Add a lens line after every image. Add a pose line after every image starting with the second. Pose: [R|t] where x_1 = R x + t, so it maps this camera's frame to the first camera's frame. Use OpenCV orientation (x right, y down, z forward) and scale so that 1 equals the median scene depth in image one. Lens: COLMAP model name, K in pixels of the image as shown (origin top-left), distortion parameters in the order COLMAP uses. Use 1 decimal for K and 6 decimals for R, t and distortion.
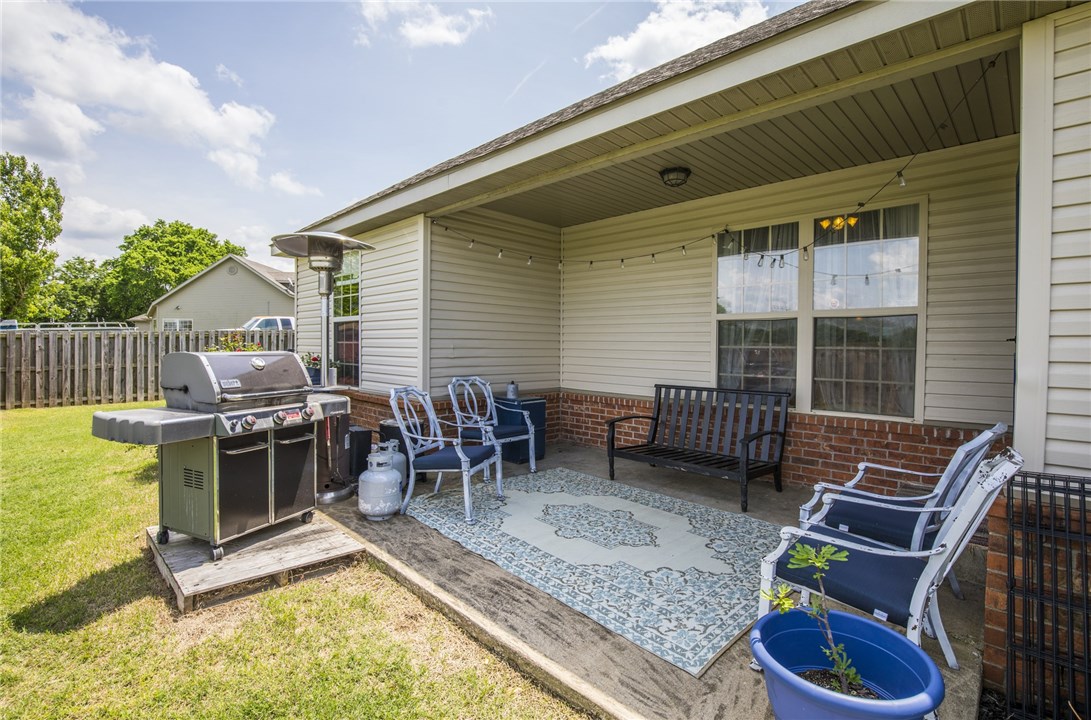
lens RADIAL K [[503.3, 0, 544.7], [0, 503.3, 352.4], [0, 0, 1]] dist [-0.023331, 0.000244]
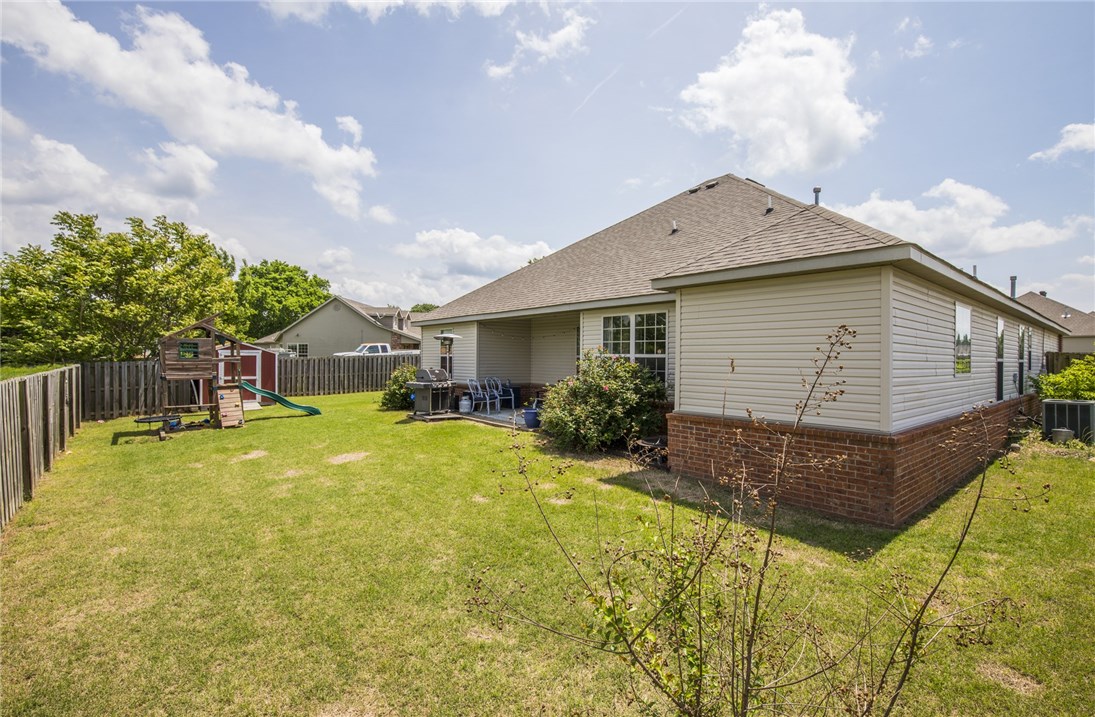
lens RADIAL K [[504.0, 0, 547.9], [0, 504.0, 363.1], [0, 0, 1]] dist [-0.030055, 0.002167]
pose [[0.995795, -0.000268, -0.091610, 0.179101], [-0.000515, 0.999964, -0.008526, -0.003582], [0.091609, 0.008537, 0.995758, -0.765579]]
